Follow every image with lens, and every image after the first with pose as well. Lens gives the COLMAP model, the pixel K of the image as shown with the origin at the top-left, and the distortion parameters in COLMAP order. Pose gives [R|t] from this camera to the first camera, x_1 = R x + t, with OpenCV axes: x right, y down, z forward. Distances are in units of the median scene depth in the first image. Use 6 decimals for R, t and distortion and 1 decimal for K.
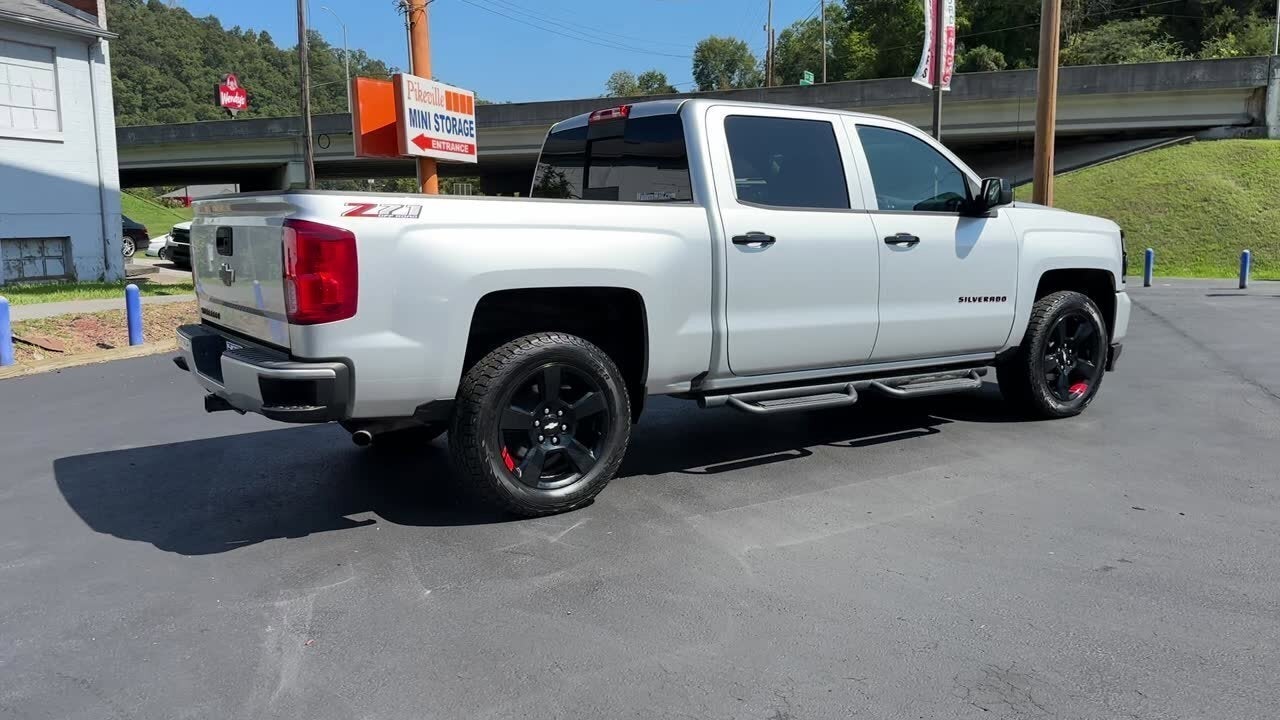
lens RADIAL K [[1034.8, 0, 634.5], [0, 1034.8, 359.7], [0, 0, 1]] dist [0.107096, -0.154878]
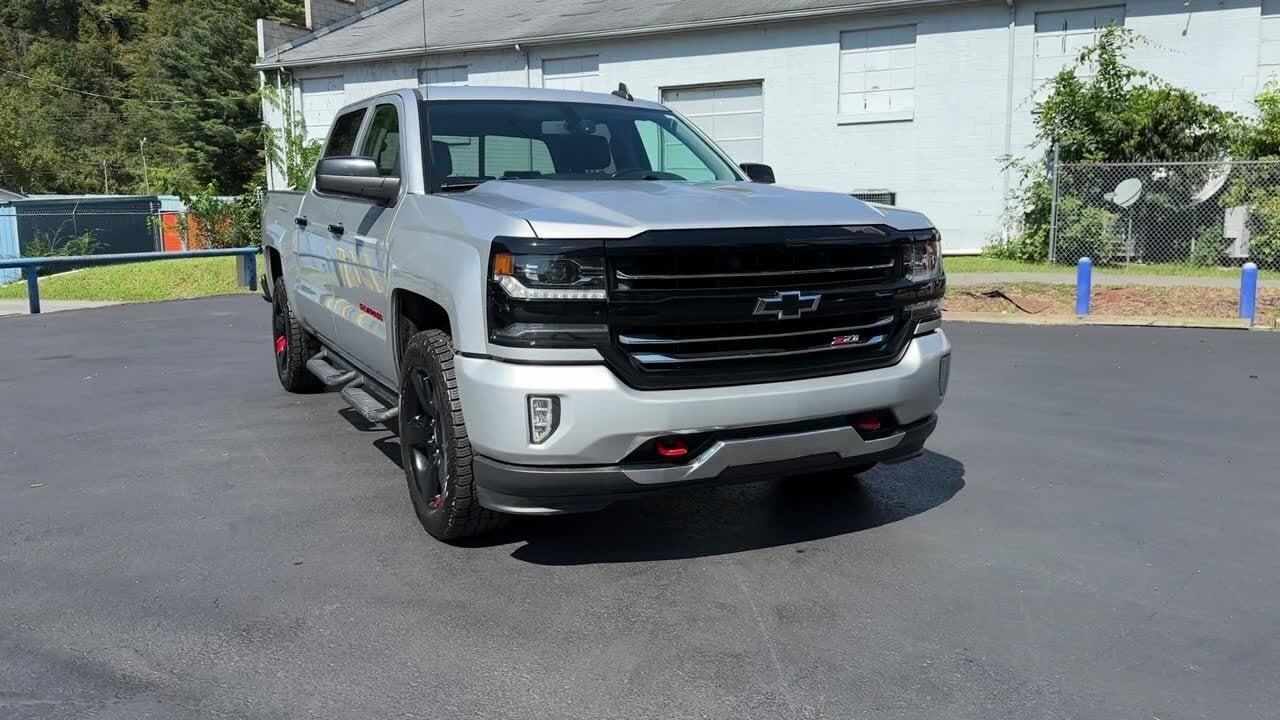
lens RADIAL K [[1034.8, 0, 634.5], [0, 1034.8, 359.7], [0, 0, 1]] dist [0.107096, -0.154878]
pose [[-0.133826, 0.158283, -0.978283, 0.393634], [-0.120223, 0.977278, 0.174567, -0.066876], [0.983685, 0.140974, -0.111756, 0.469999]]
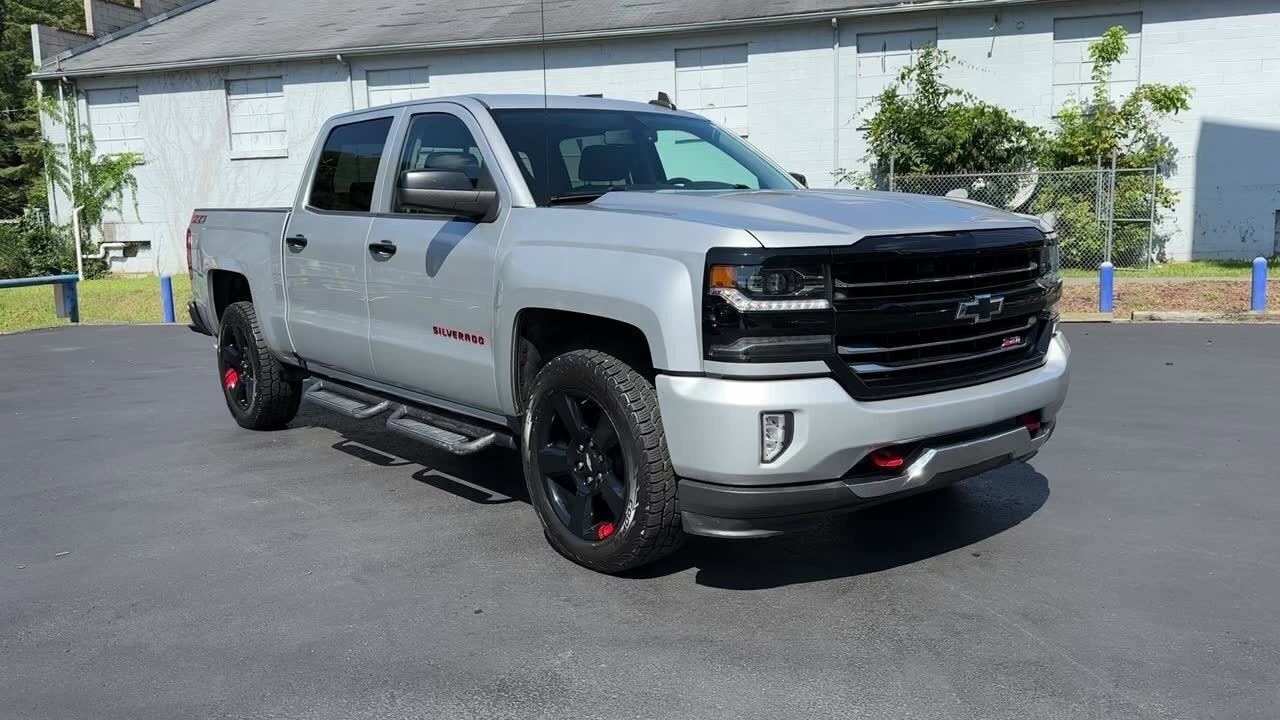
lens RADIAL K [[1034.8, 0, 634.5], [0, 1034.8, 359.7], [0, 0, 1]] dist [0.107096, -0.154878]
pose [[0.077027, 0.145241, -0.986393, 0.386800], [-0.105745, 0.984943, 0.136770, -0.055874], [0.991406, 0.093771, 0.091226, 0.386180]]
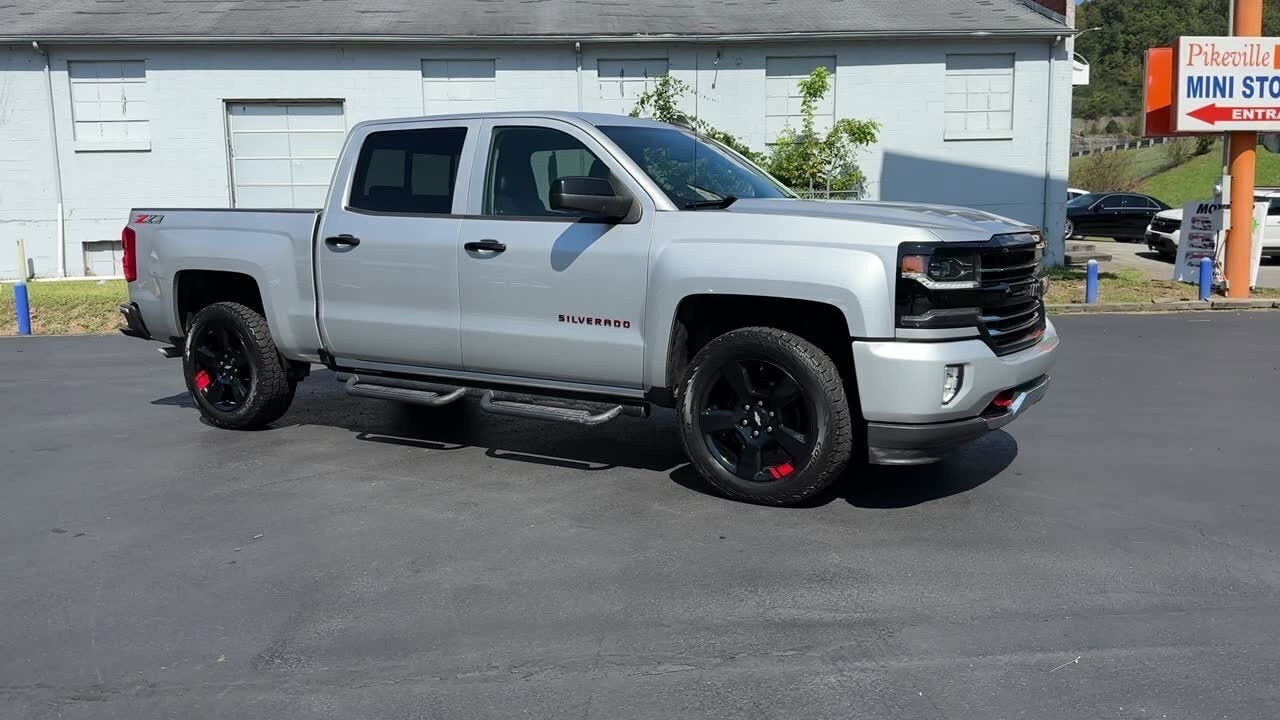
lens RADIAL K [[1034.8, 0, 634.5], [0, 1034.8, 359.7], [0, 0, 1]] dist [0.107096, -0.154878]
pose [[0.396932, 0.126391, -0.909104, 0.403896], [-0.111403, 0.989785, 0.088967, -0.038281], [0.911062, 0.065963, 0.406958, 0.253202]]
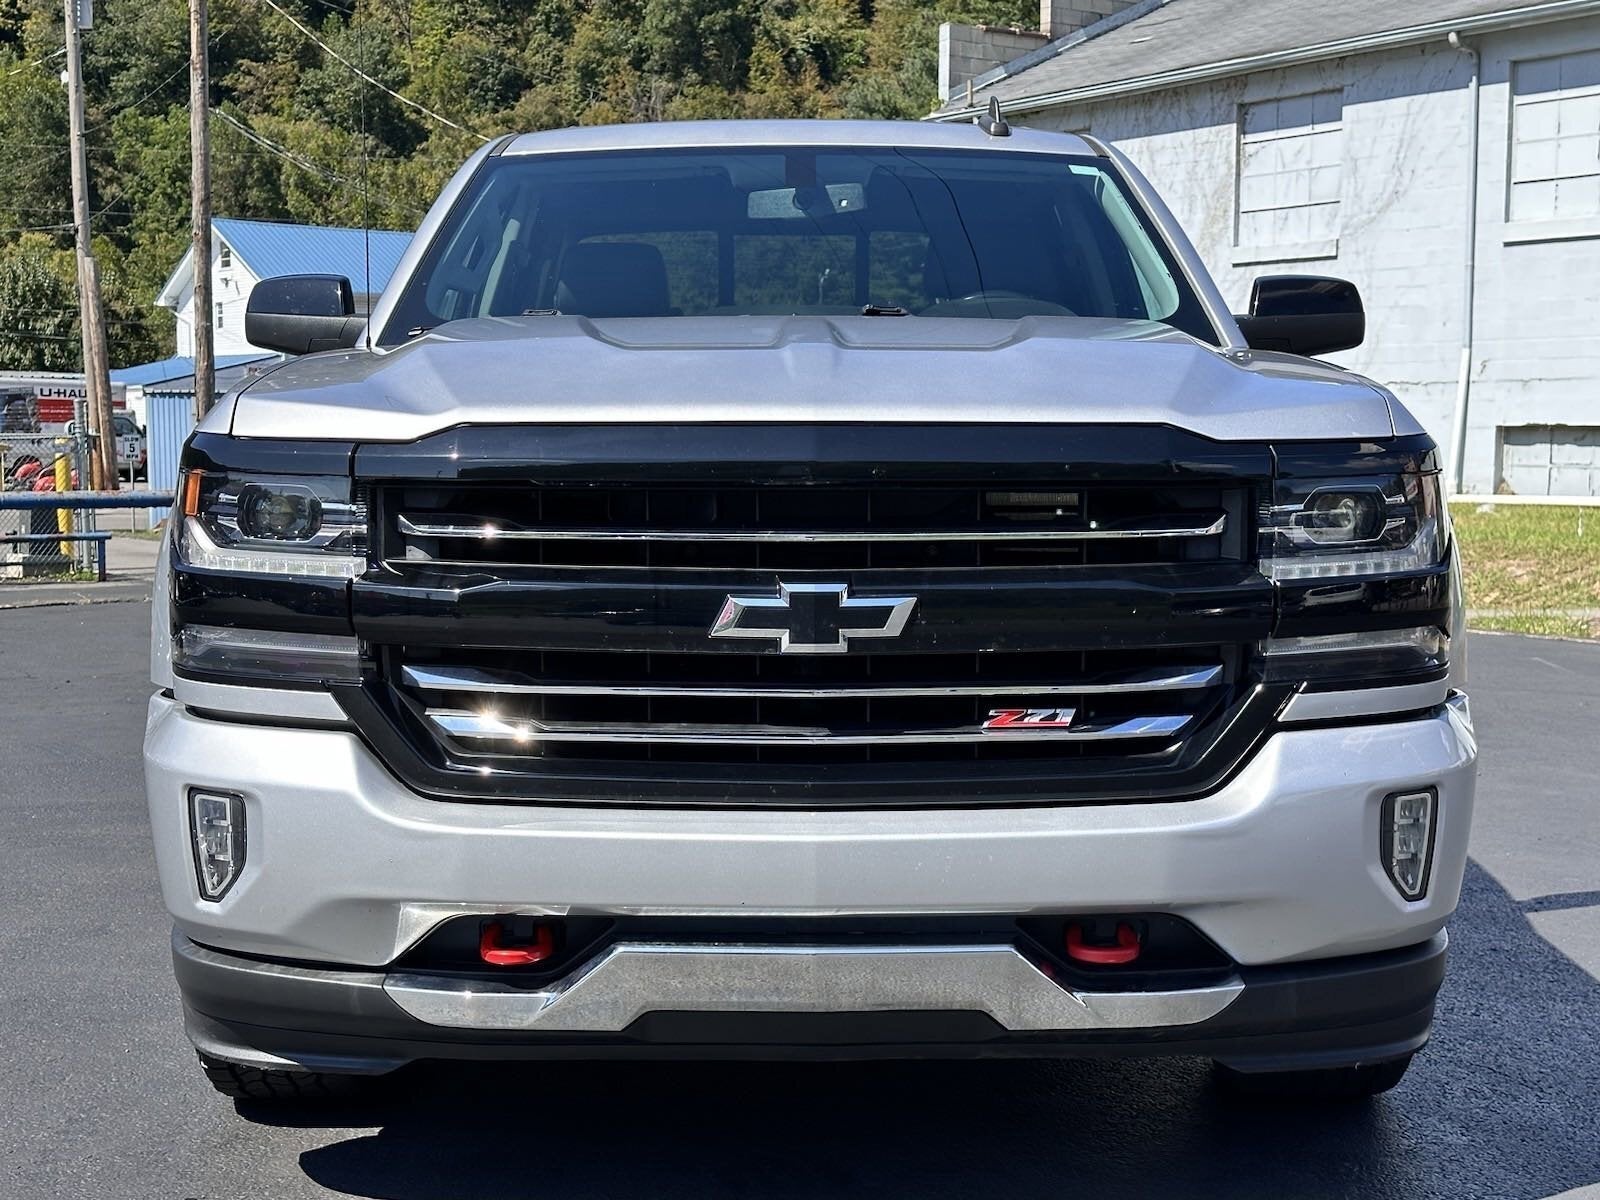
lens RADIAL K [[2243.5, 0, 800.0], [0, 2243.5, 600.0], [0, 0, 1]] dist [0.232541, -0.568381]
pose [[-0.560106, 0.081570, -0.824395, 0.330854], [-0.105438, 0.980028, 0.168605, -0.076802], [0.821684, 0.181359, -0.540319, 0.574194]]
